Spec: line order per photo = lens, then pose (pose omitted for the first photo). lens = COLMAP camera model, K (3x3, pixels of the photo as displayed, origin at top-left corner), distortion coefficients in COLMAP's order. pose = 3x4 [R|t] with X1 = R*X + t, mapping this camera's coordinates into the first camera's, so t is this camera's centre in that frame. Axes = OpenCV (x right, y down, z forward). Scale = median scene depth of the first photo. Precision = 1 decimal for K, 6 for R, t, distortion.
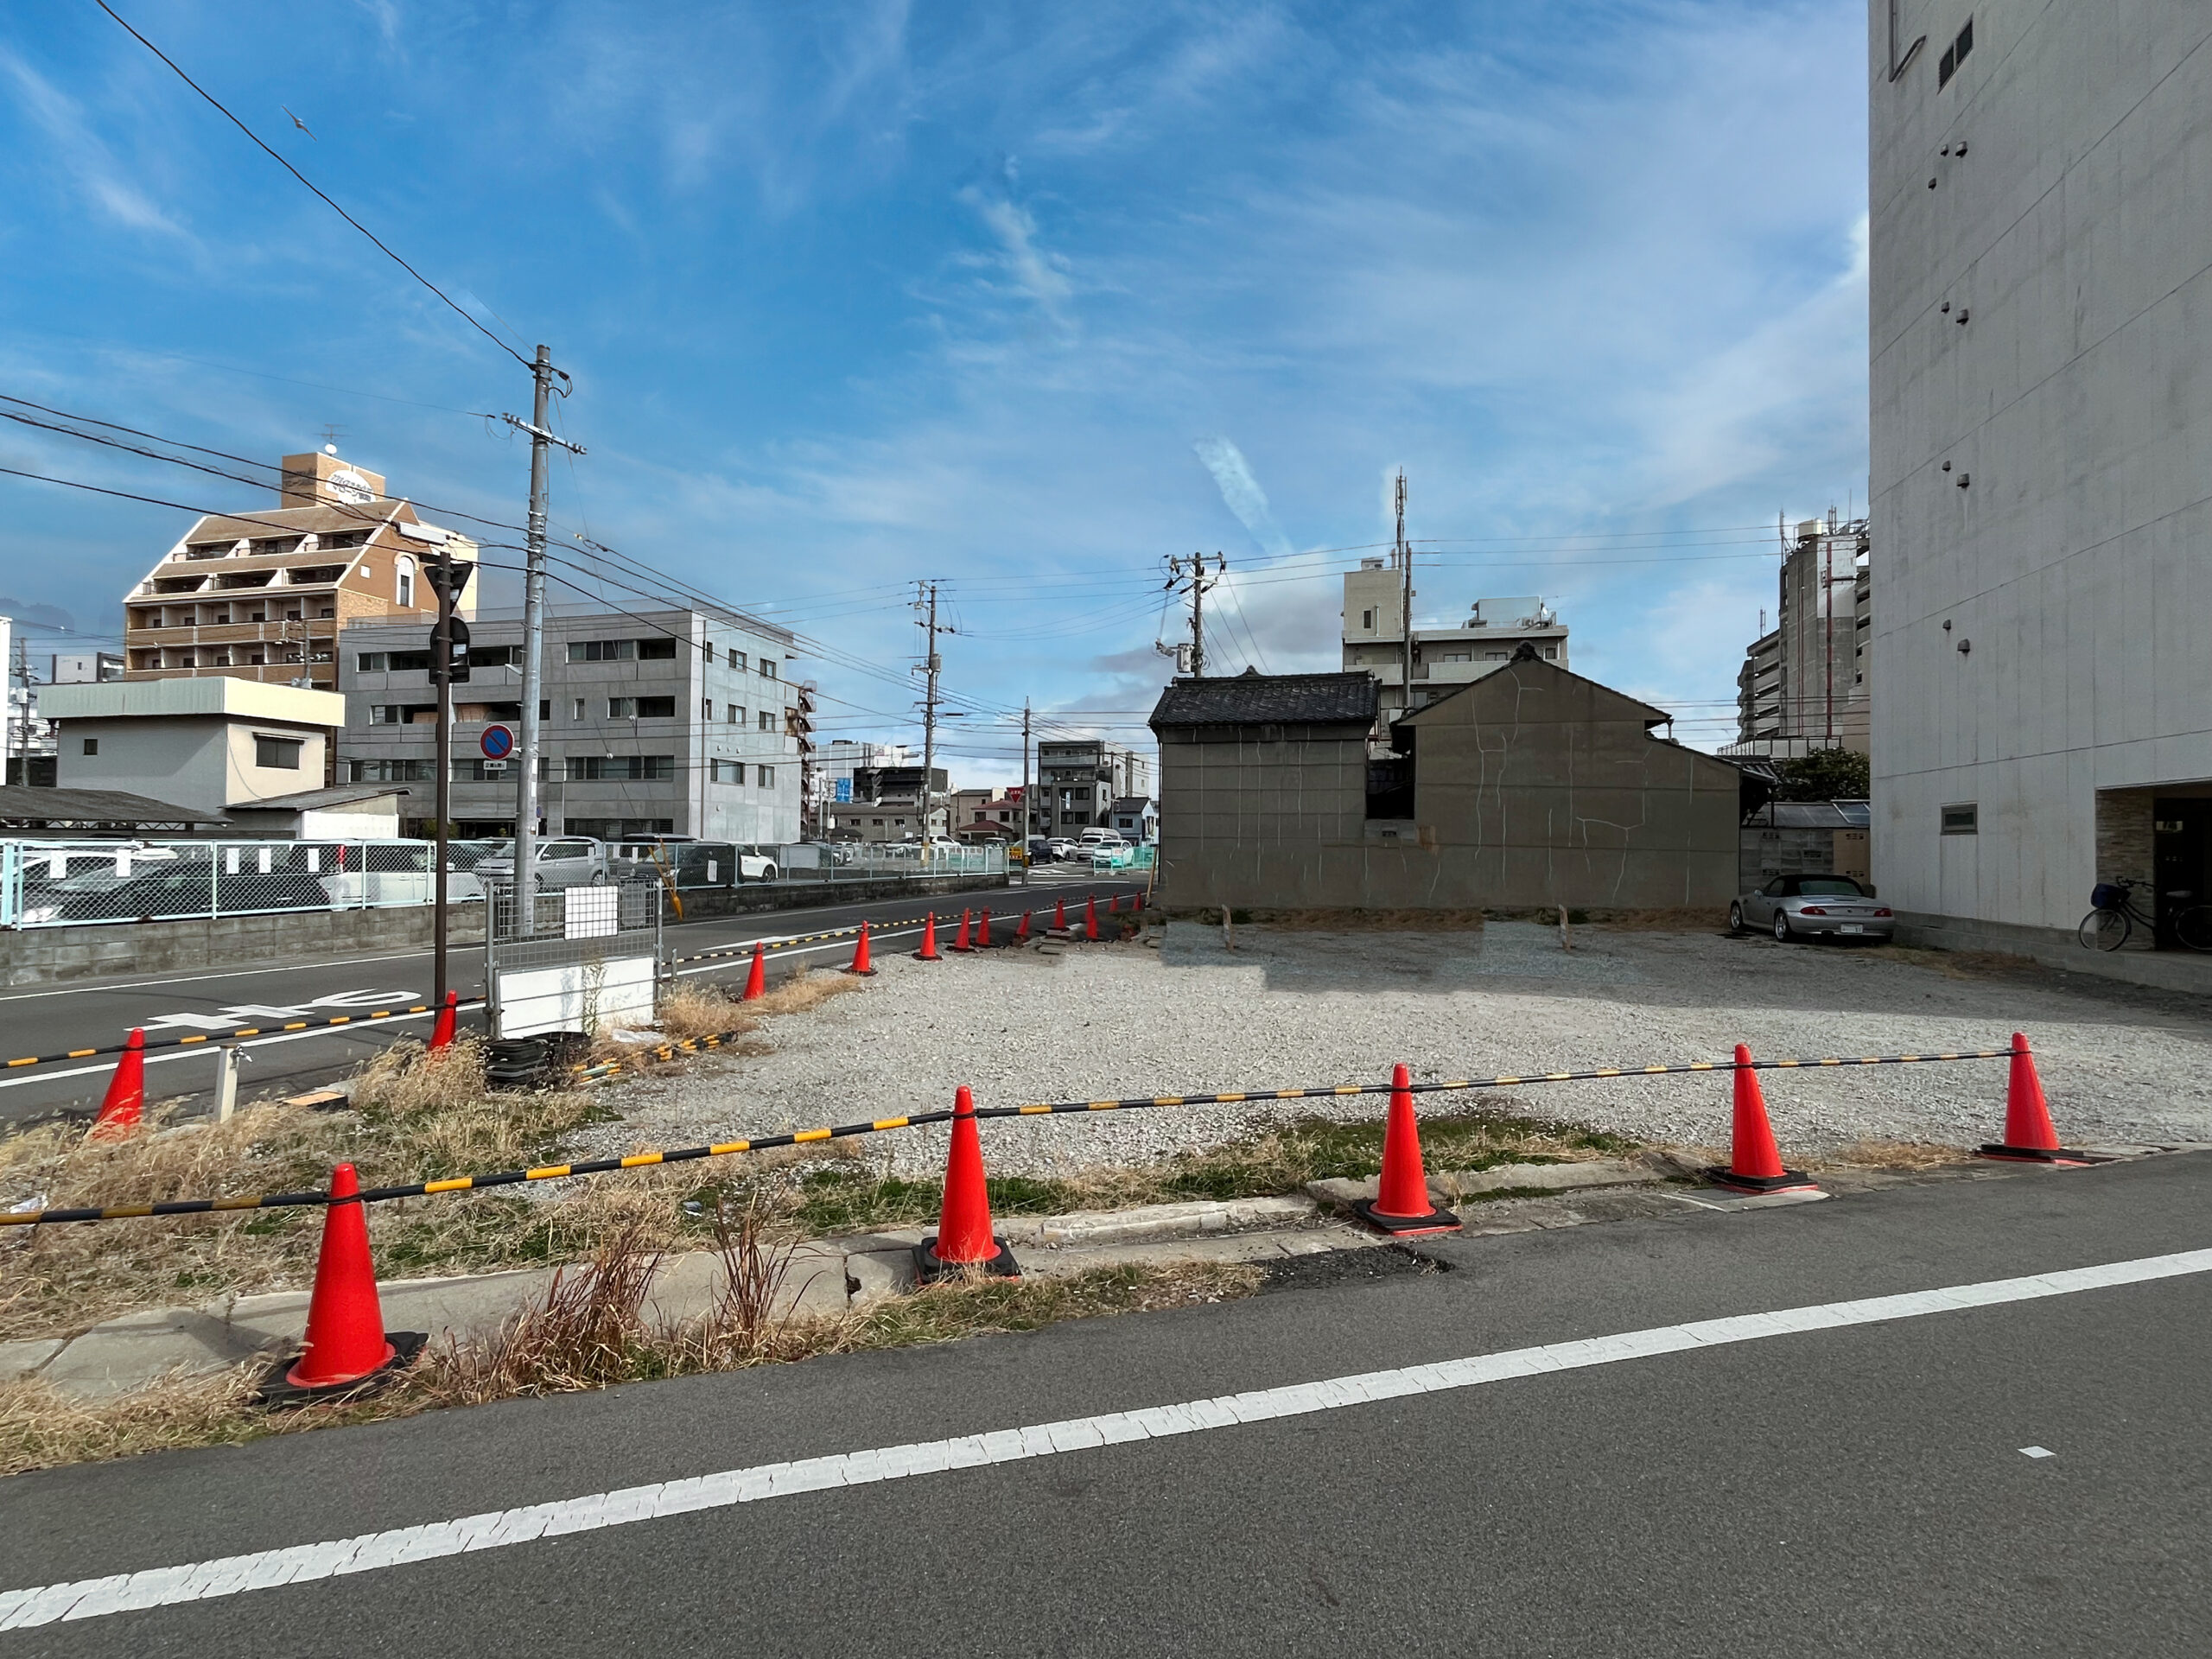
lens RADIAL K [[1059.1, 0, 1106.0], [0, 1059.1, 829.5], [0, 0, 1]] dist [-0.004840, -0.000888]
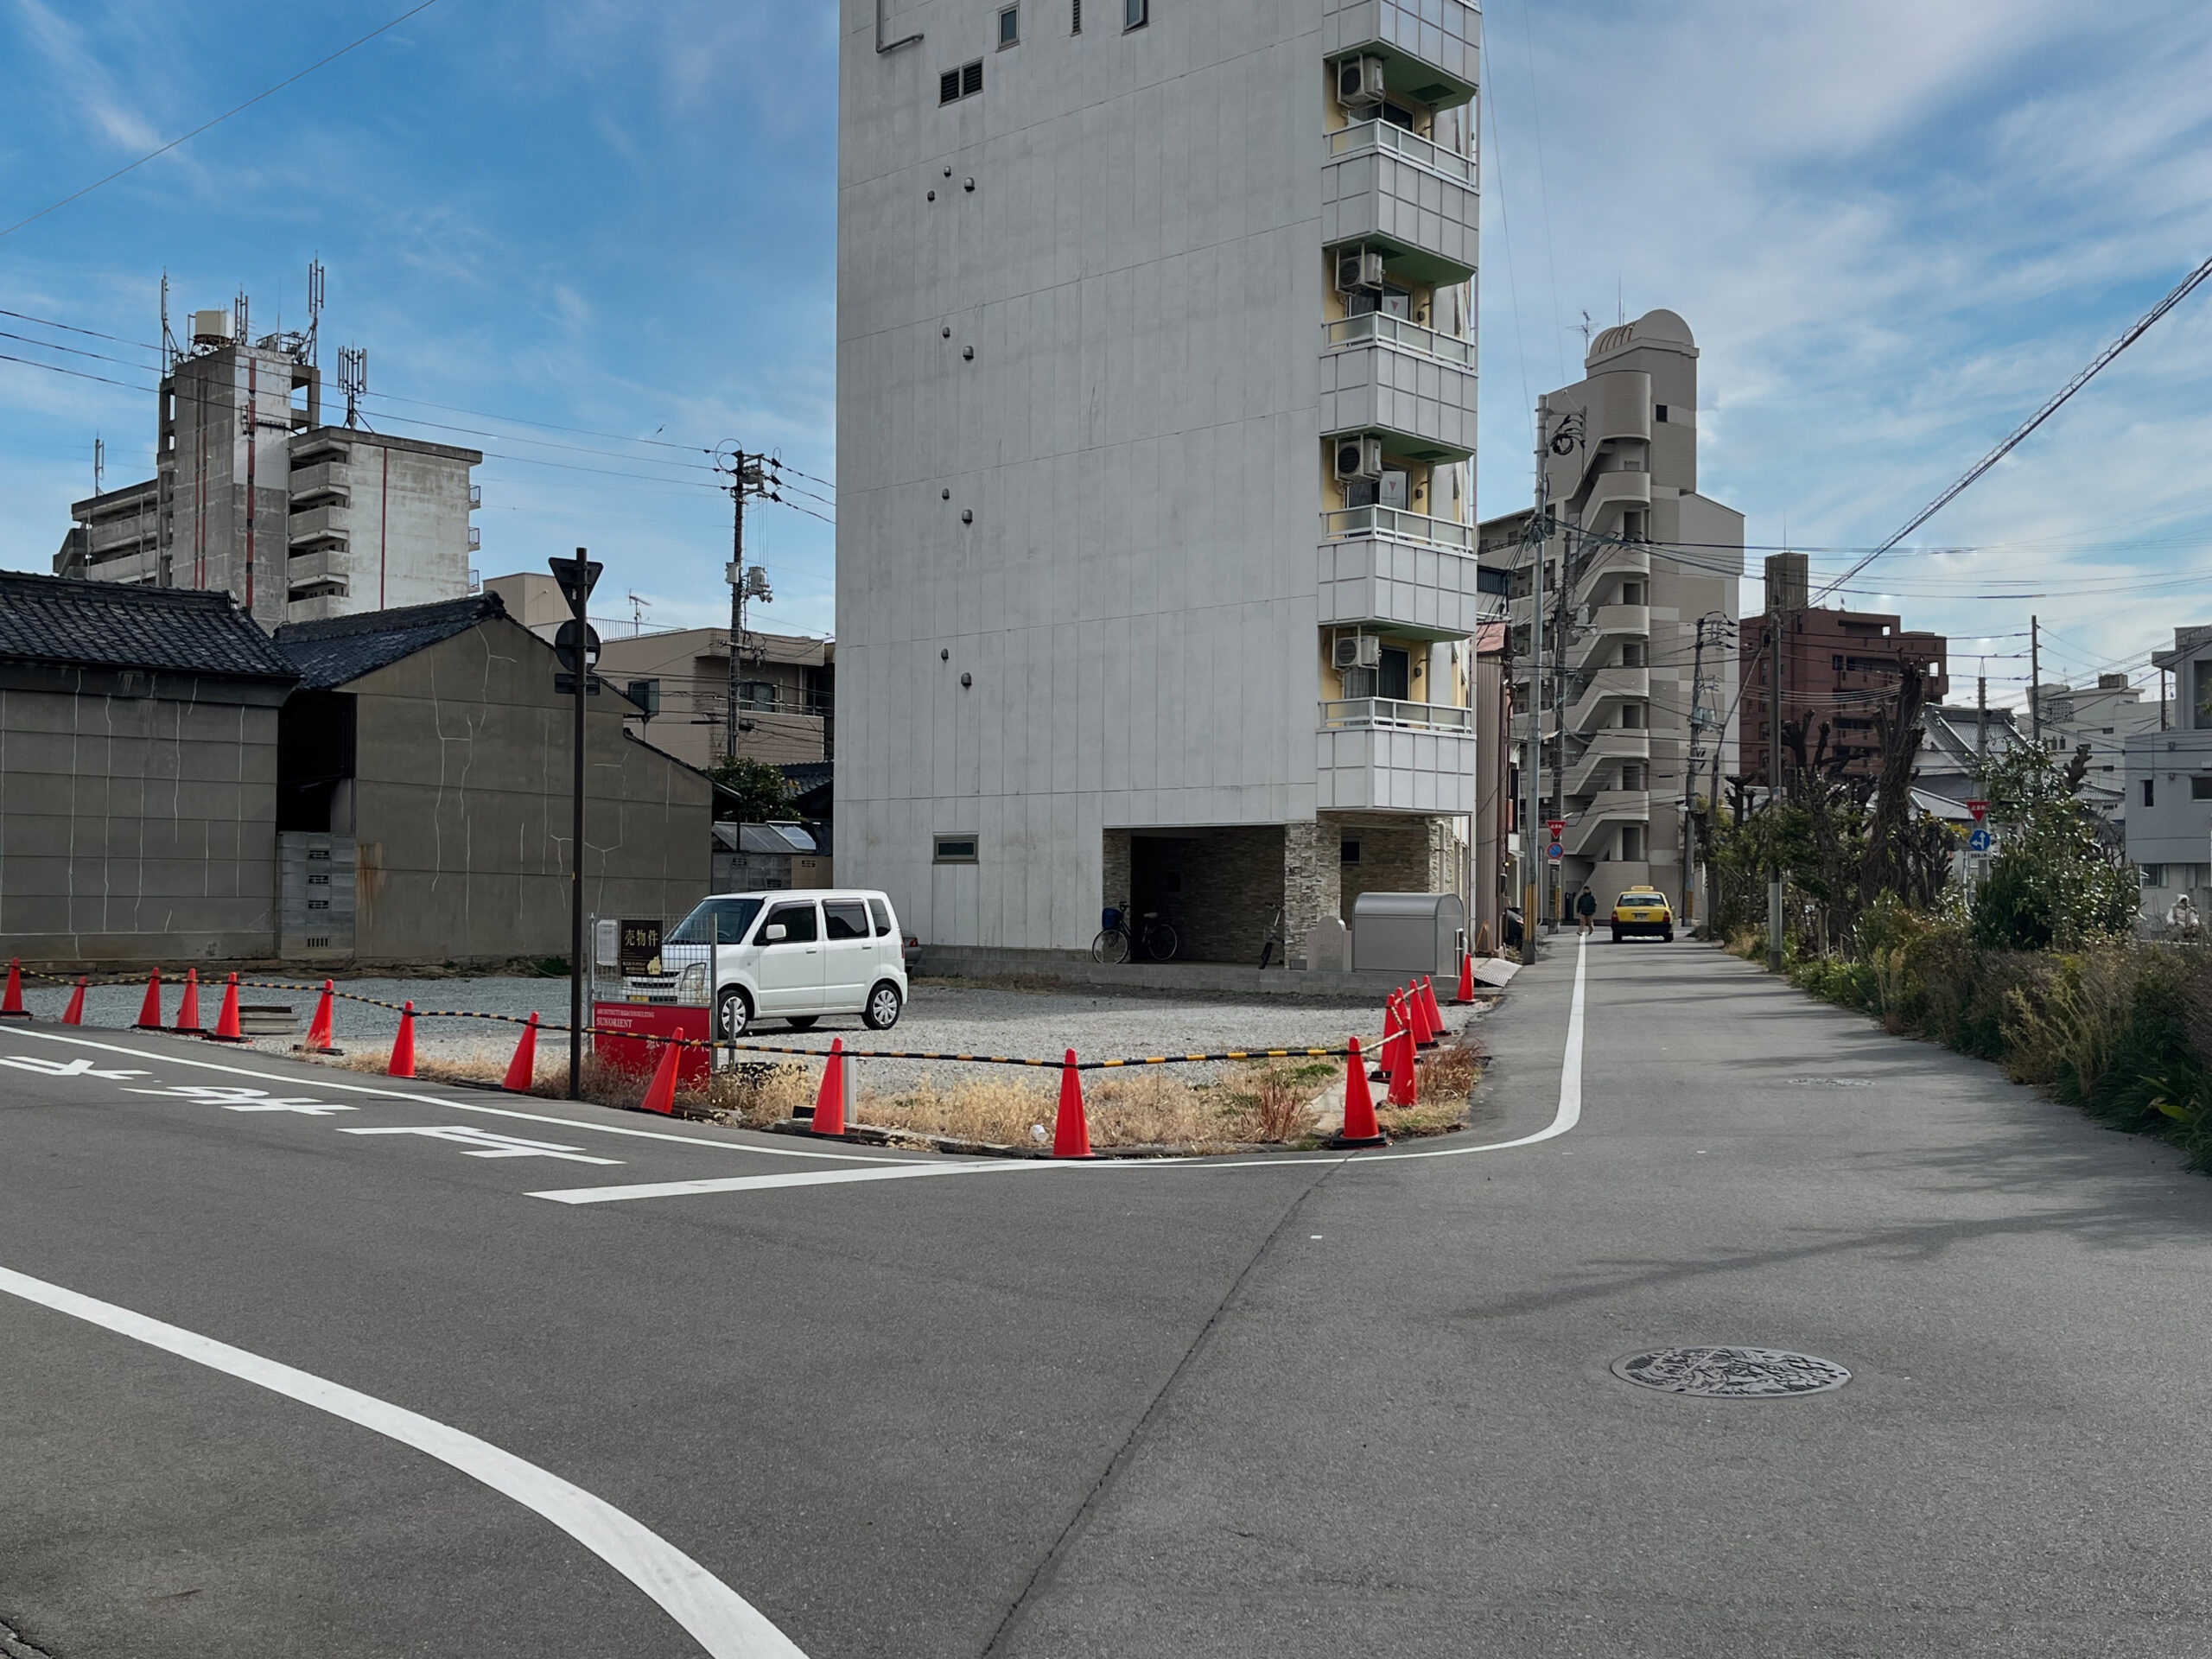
lens RADIAL K [[2201.6, 0, 1106.0], [0, 2201.6, 829.5], [0, 0, 1]] dist [-0.004621, -0.015532]
pose [[0.492559, 0.022926, 0.869977, -0.766583], [-0.020596, 0.999680, -0.014683, -0.000136], [-0.870035, -0.010686, 0.492874, -0.132820]]
